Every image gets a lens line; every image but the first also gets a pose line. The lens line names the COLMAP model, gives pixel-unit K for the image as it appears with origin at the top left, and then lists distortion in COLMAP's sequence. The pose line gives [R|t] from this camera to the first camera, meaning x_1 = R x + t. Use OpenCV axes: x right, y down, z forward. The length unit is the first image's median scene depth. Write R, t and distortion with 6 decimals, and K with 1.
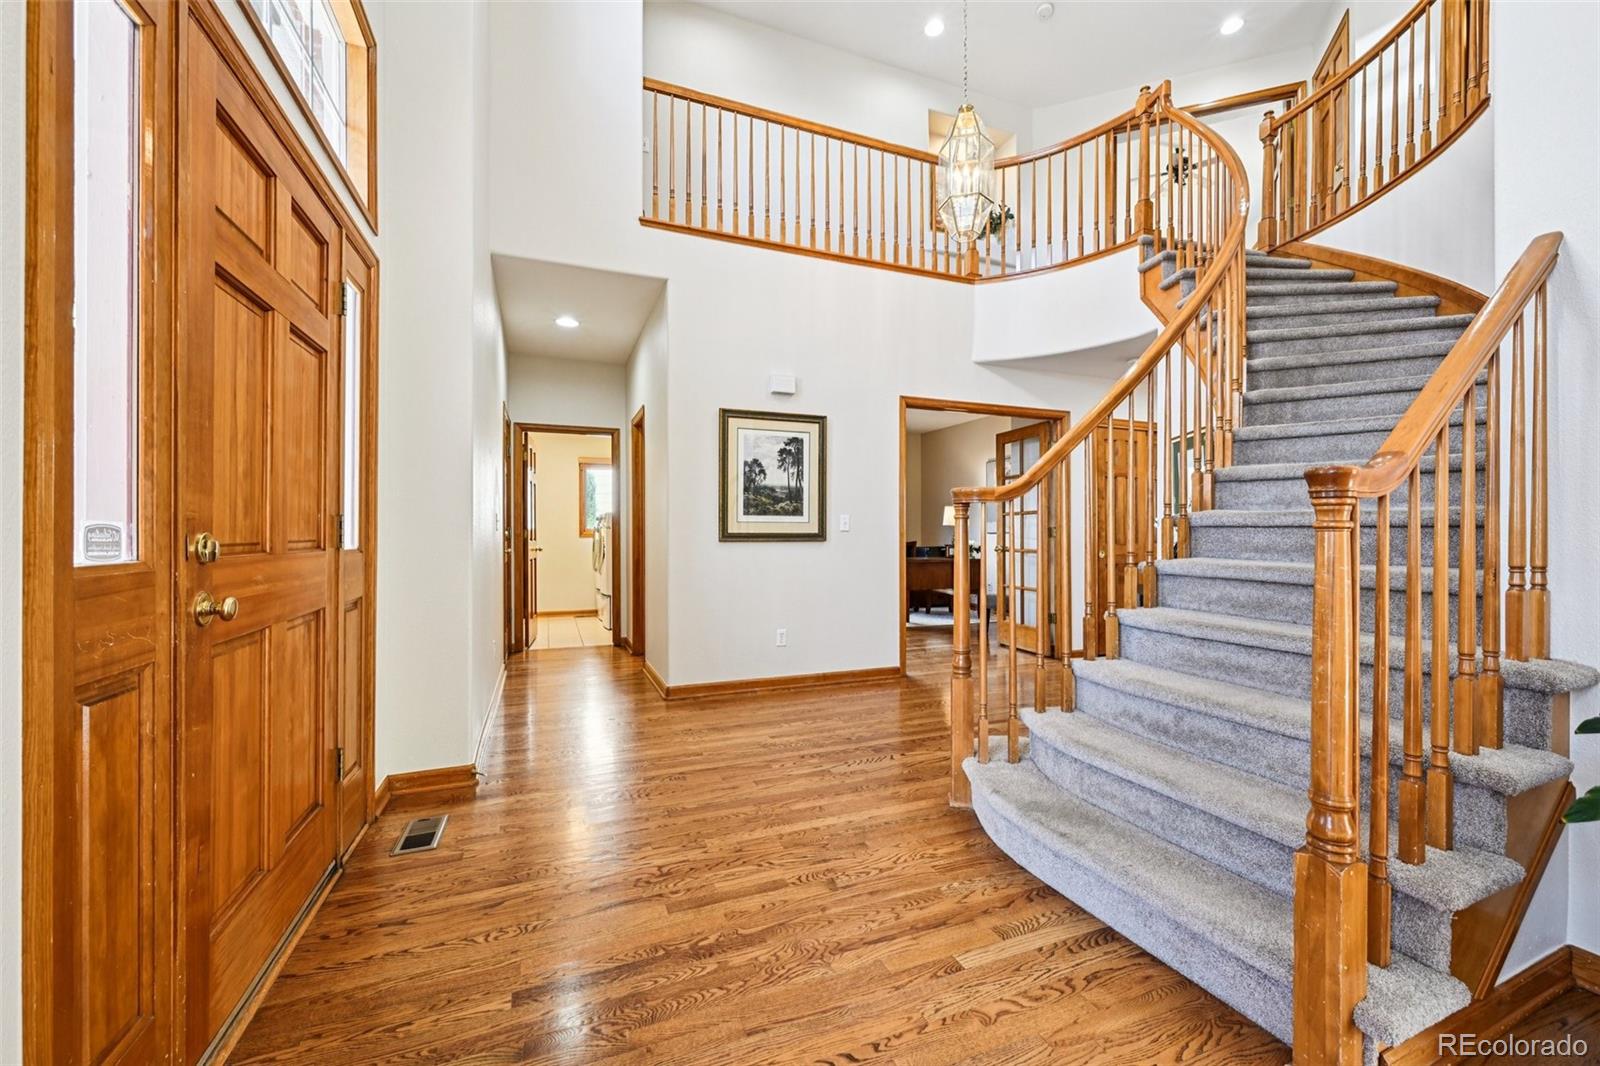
lens RADIAL K [[646.0, 0, 788.2], [0, 646.0, 533.4], [0, 0, 1]] dist [-0.002315, -0.000048]
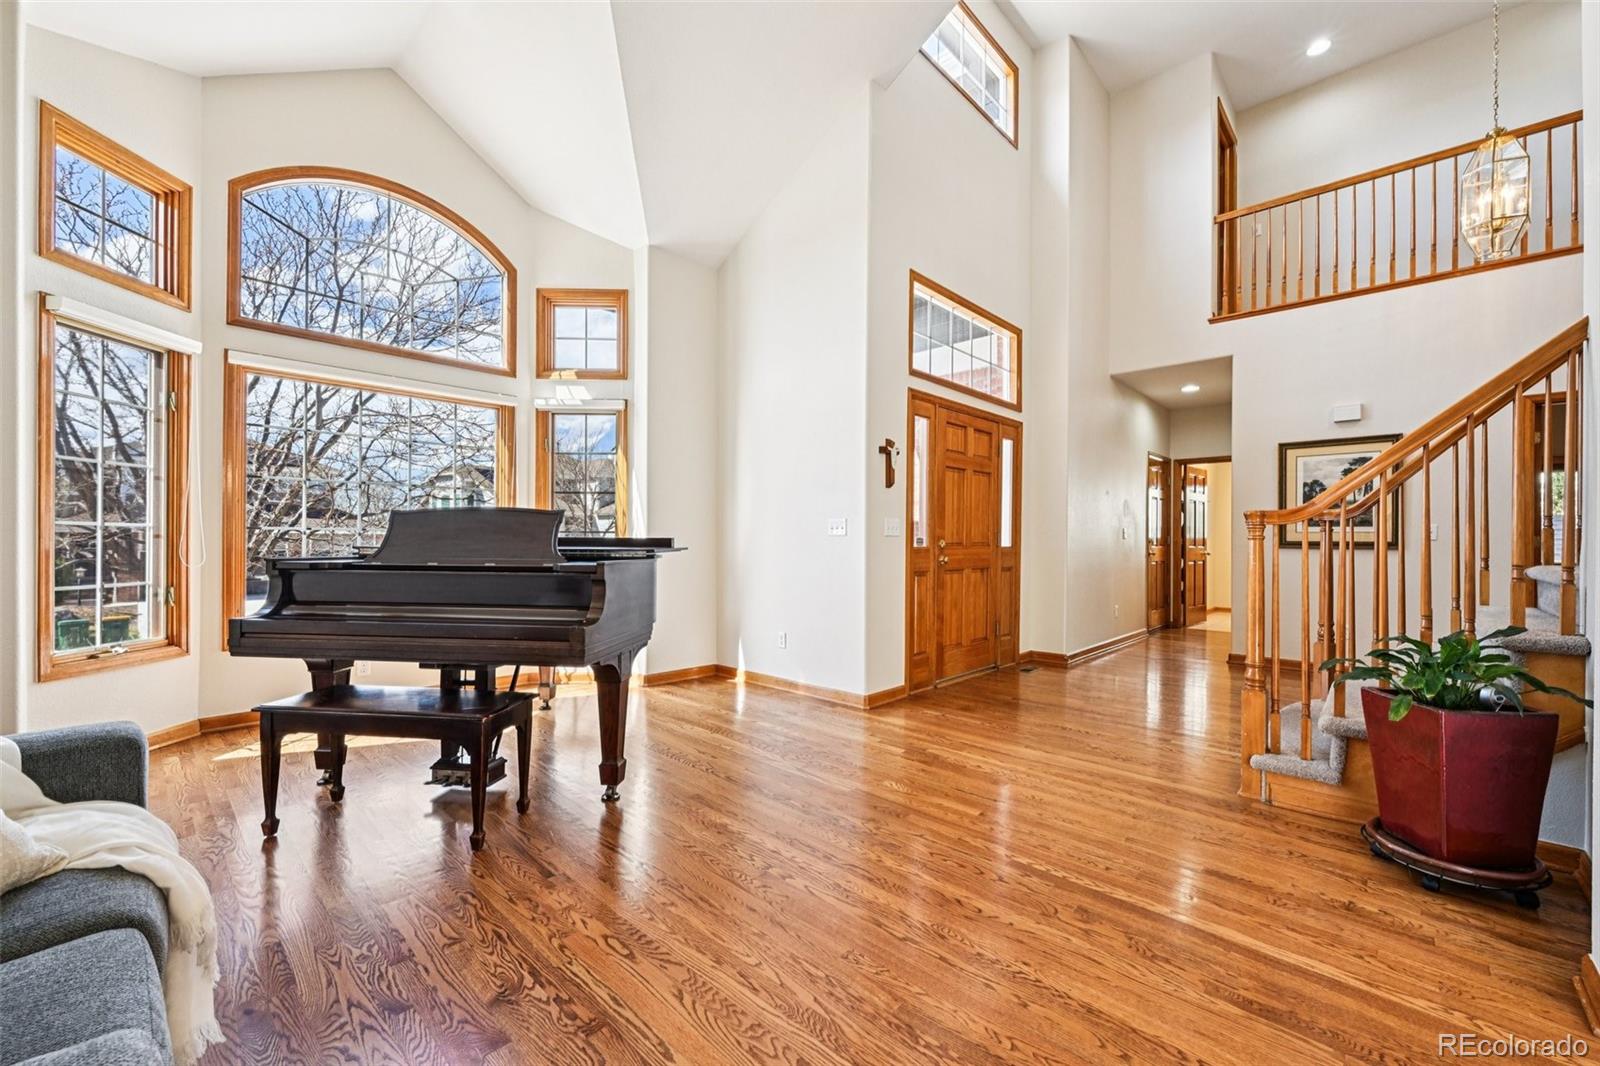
lens RADIAL K [[646.0, 0, 797.2], [0, 646.0, 539.6], [0, 0, 1]] dist [-0.002315, -0.000048]
pose [[0.431824, -0.003309, -0.901952, 0.636370], [-0.002552, 0.999985, -0.004890, 0.005988], [0.901954, 0.004414, 0.431809, -0.416934]]
